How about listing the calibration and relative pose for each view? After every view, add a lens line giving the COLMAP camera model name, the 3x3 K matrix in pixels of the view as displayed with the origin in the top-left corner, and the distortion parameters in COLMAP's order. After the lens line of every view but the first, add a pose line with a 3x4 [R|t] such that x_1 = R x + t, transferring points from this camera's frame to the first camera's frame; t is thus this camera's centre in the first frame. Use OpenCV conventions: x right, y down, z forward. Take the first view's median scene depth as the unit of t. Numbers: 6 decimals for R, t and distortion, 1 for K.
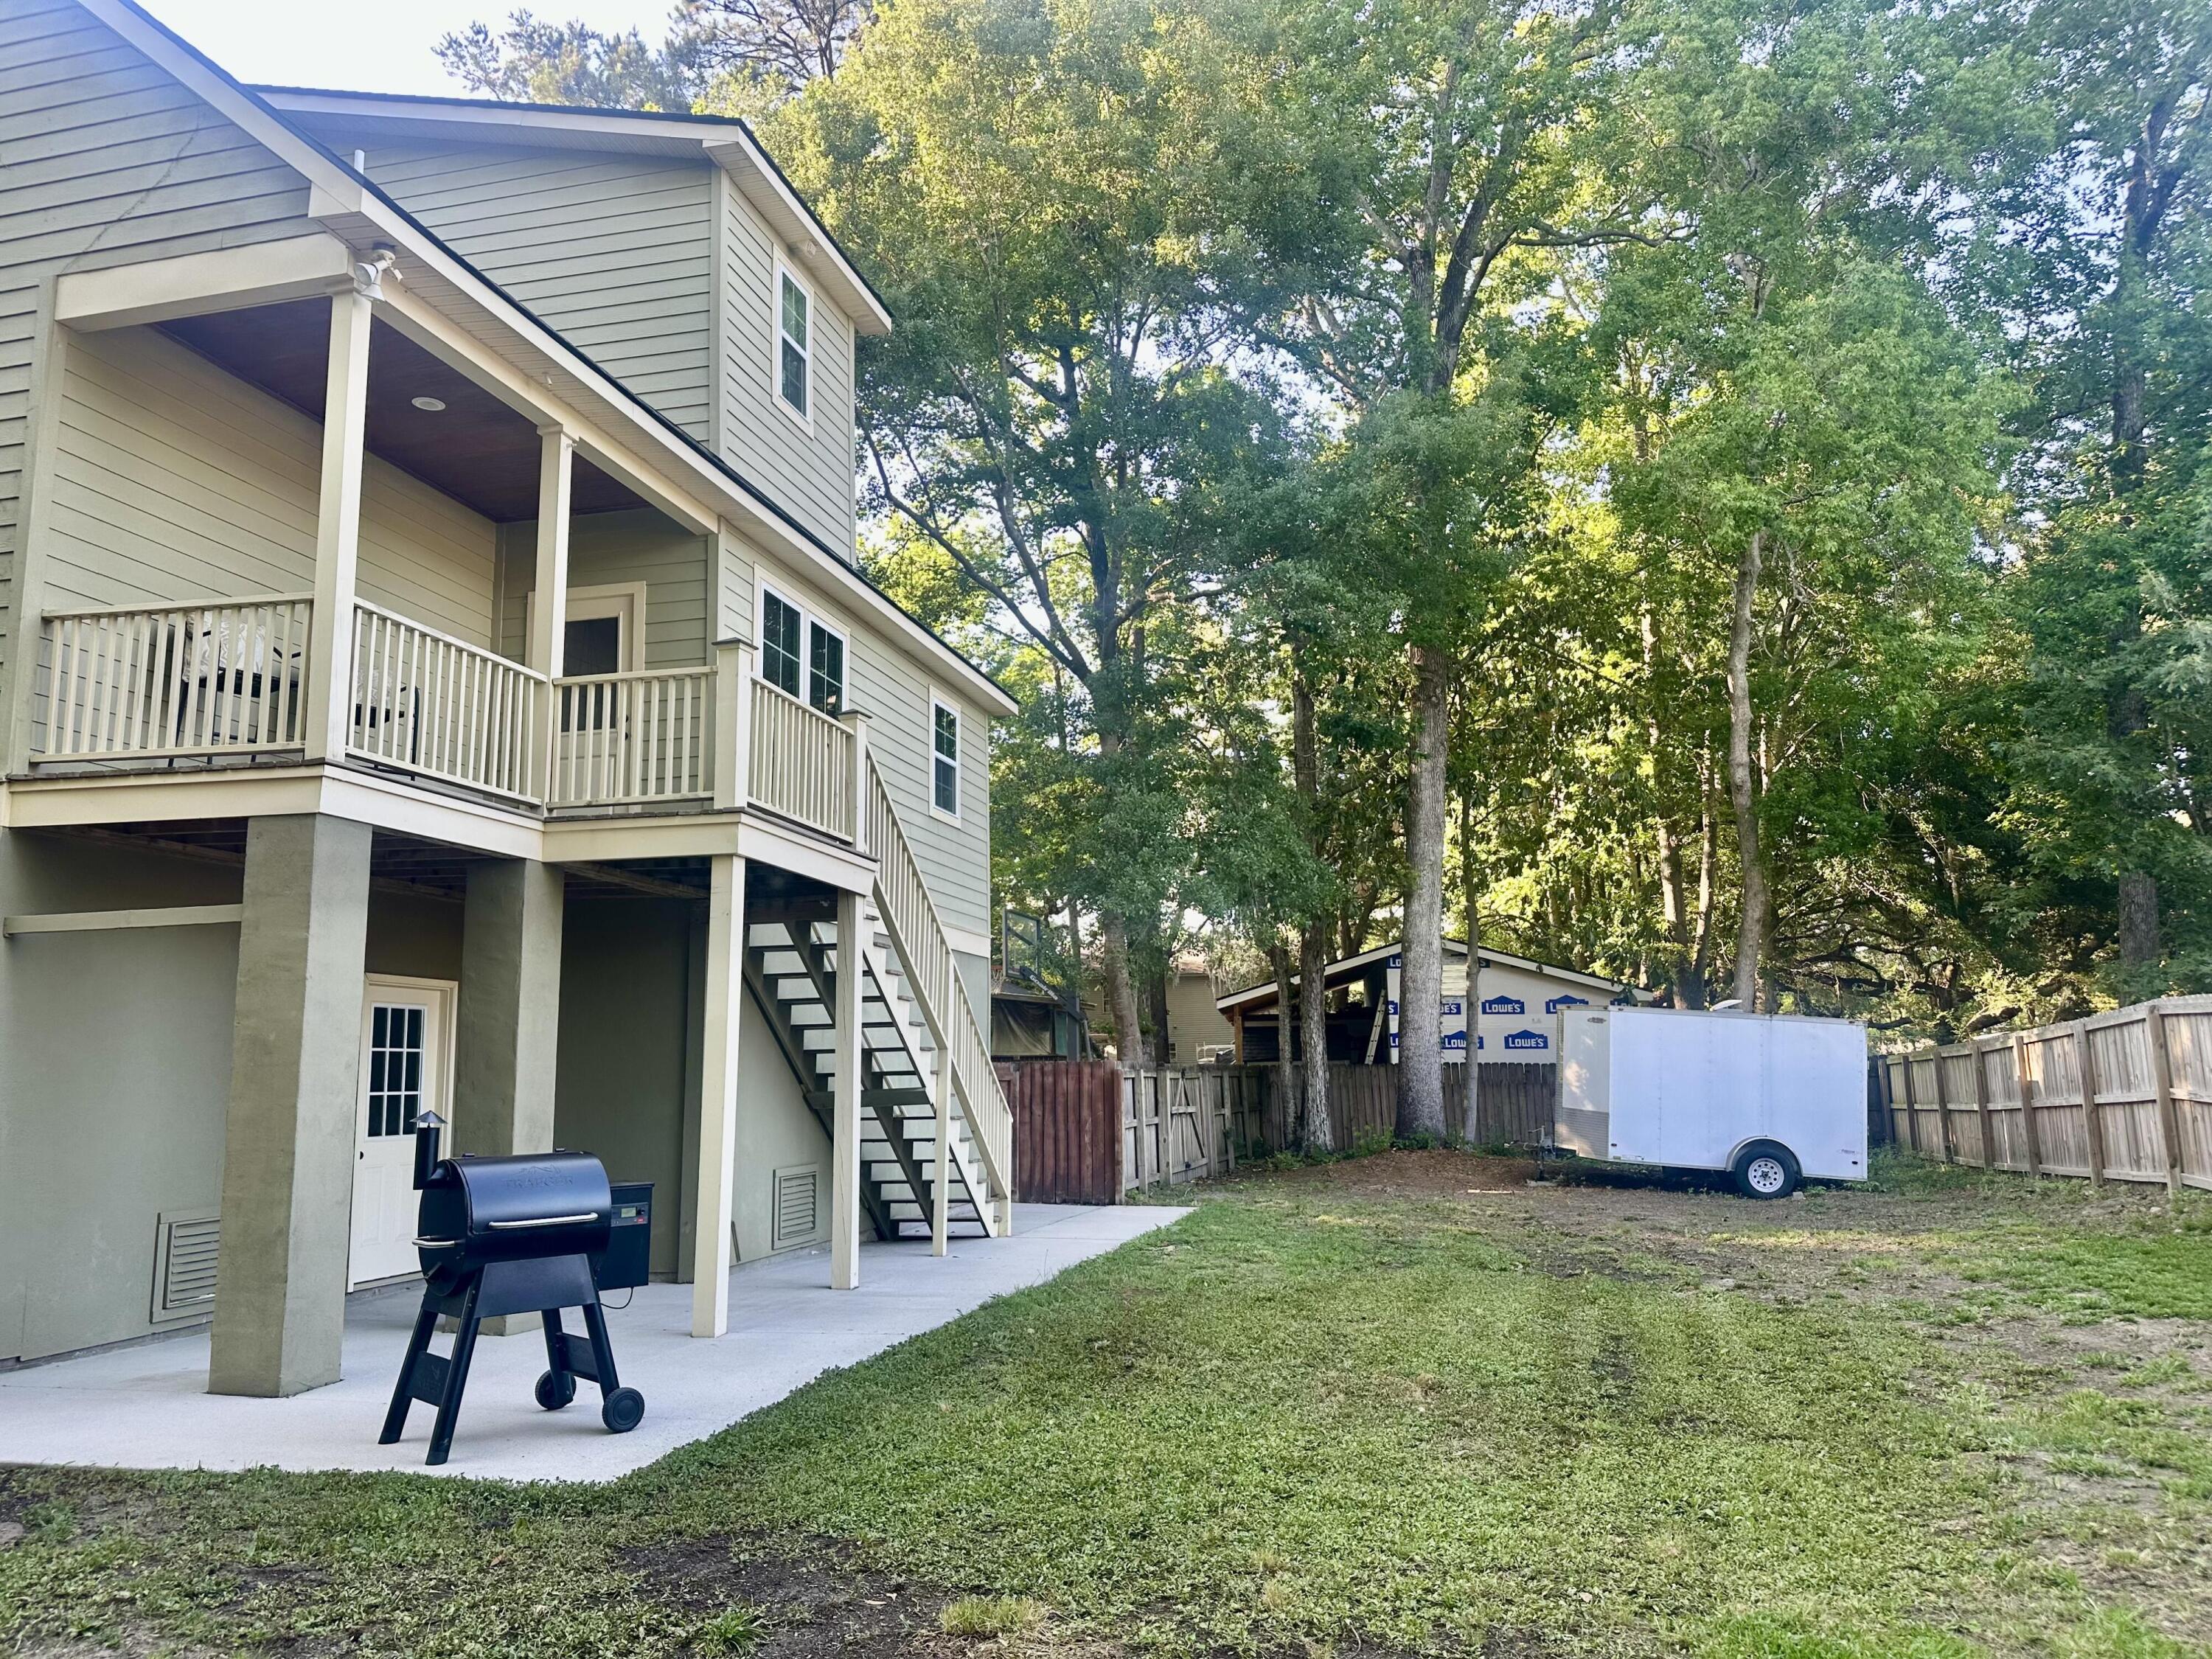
lens RADIAL K [[1552.8, 0, 1106.0], [0, 1552.8, 829.5], [0, 0, 1]] dist [0.081396, -0.074476]
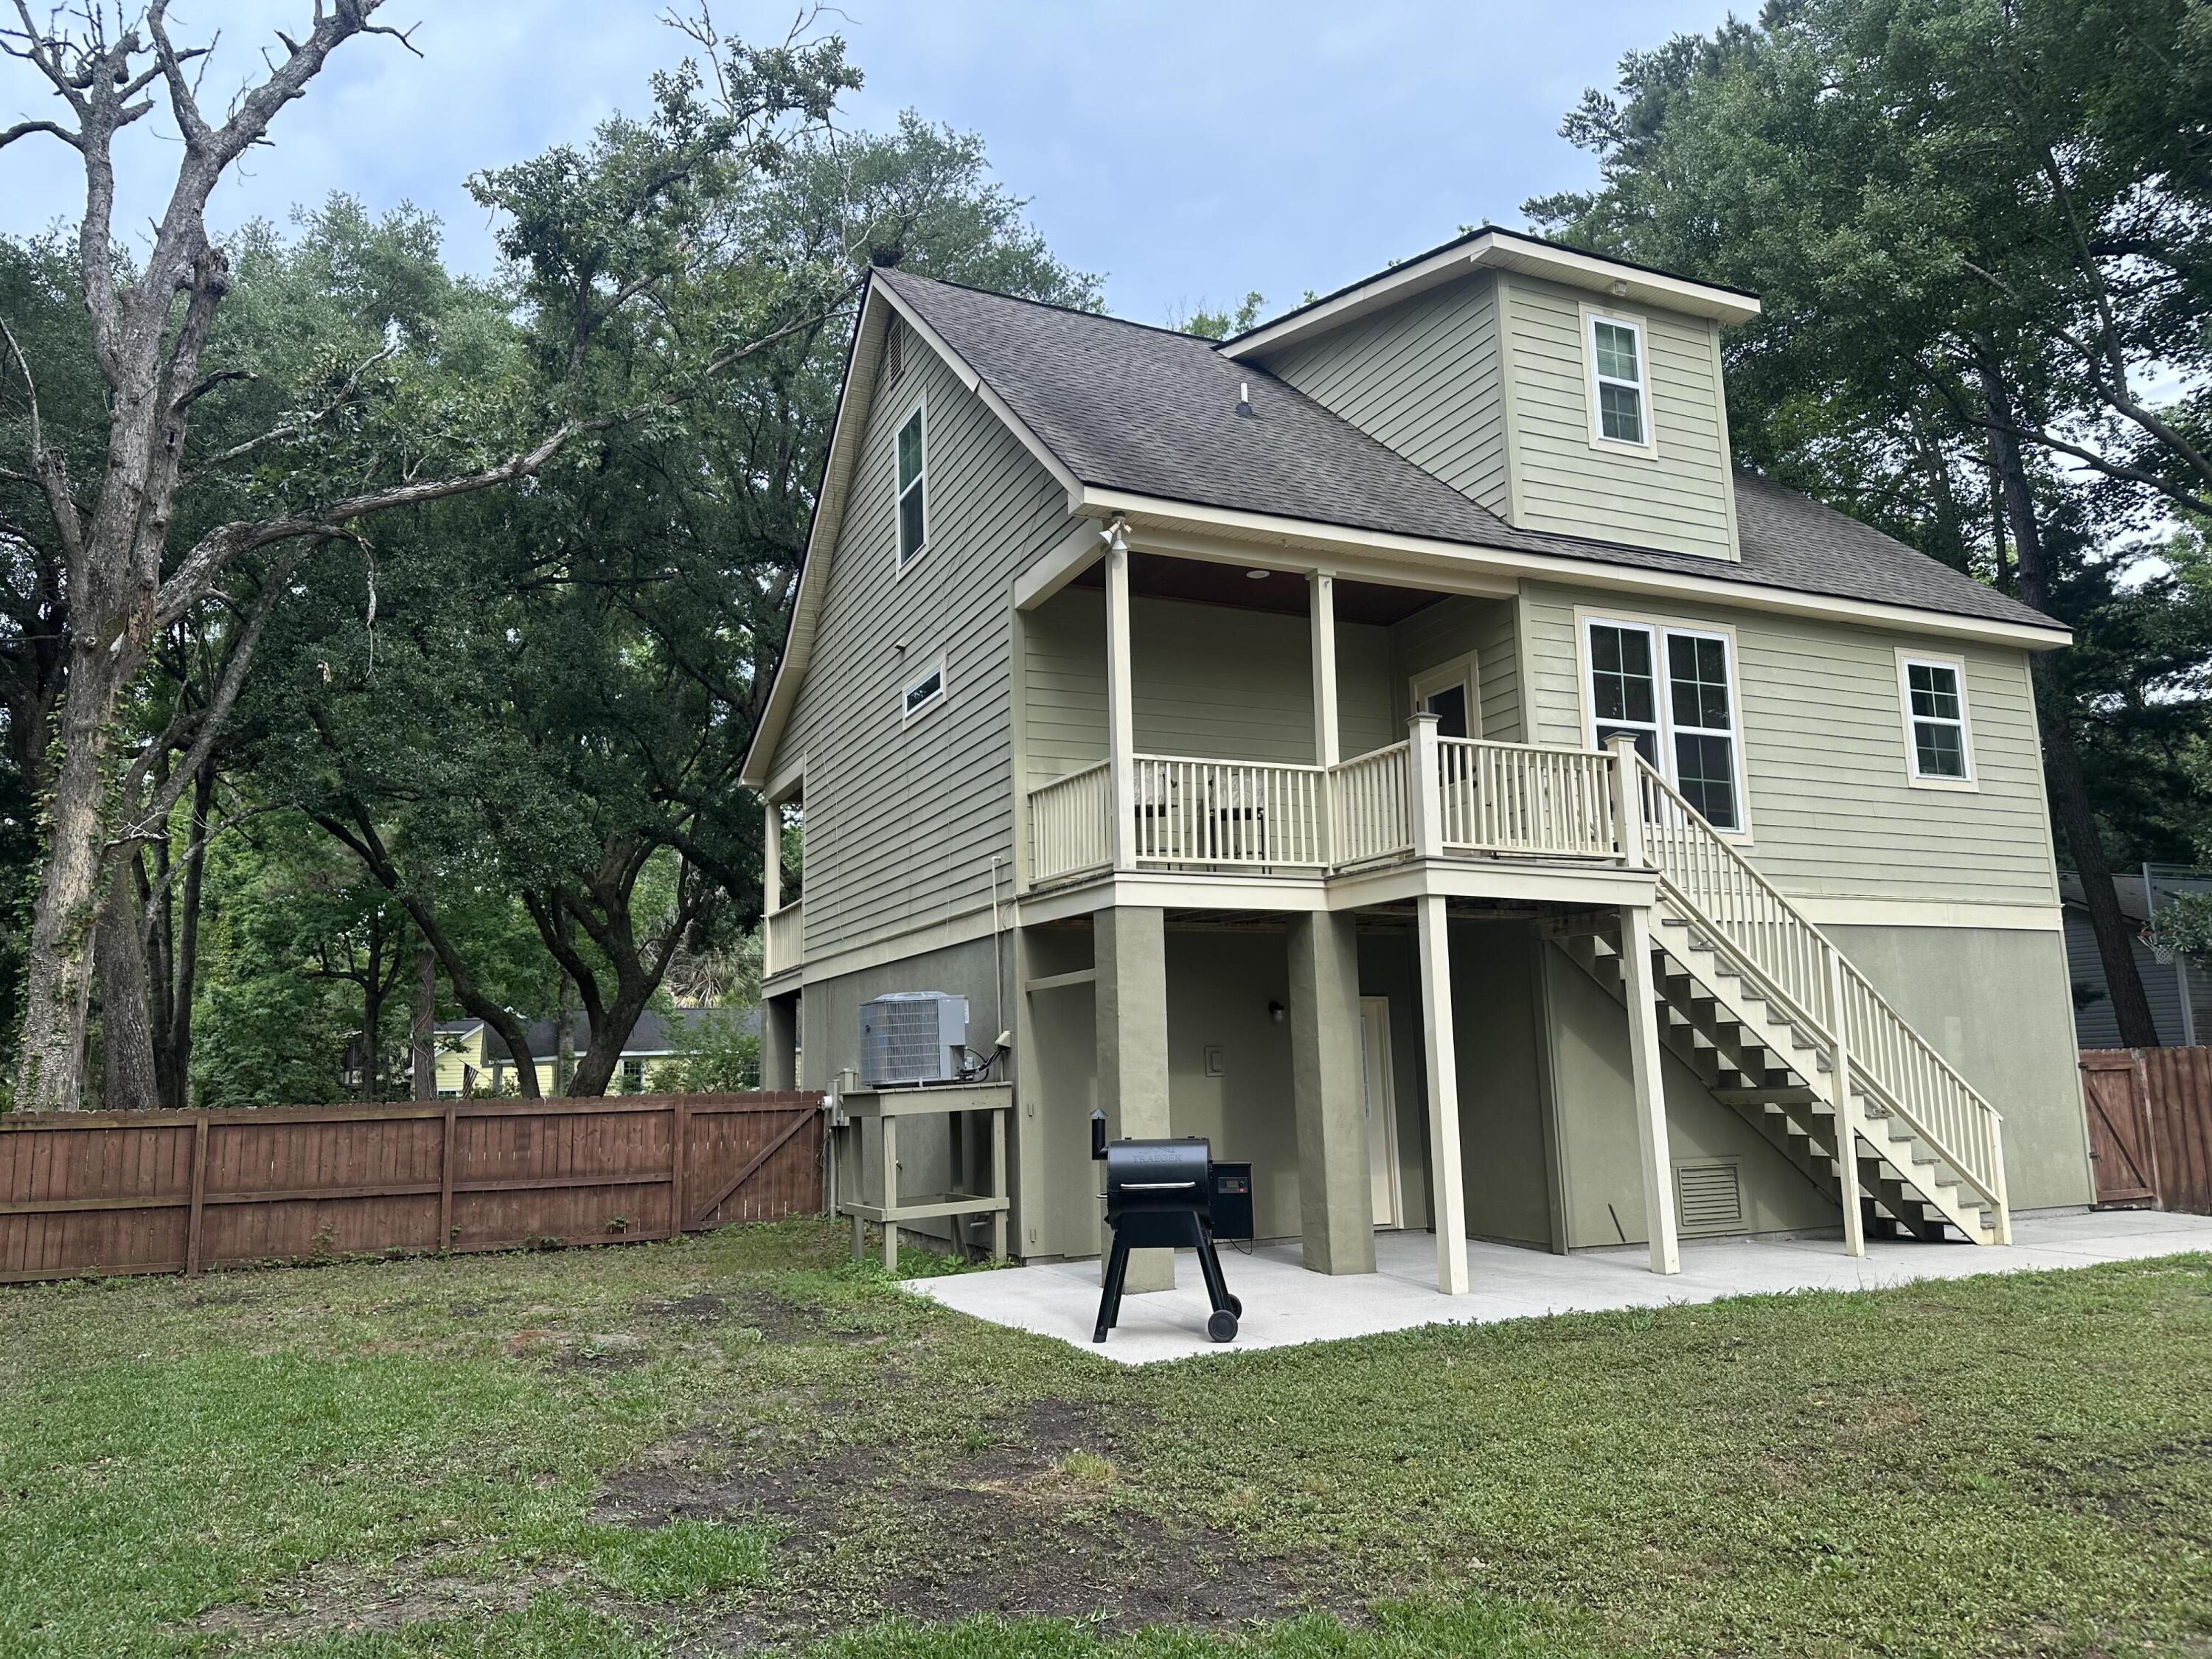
lens RADIAL K [[1552.8, 0, 1106.0], [0, 1552.8, 829.5], [0, 0, 1]] dist [0.081396, -0.074476]
pose [[0.622273, -0.120326, -0.773497, 0.520977], [0.137610, 0.989543, -0.043228, -0.016501], [0.770610, -0.079541, 0.632324, 0.047939]]
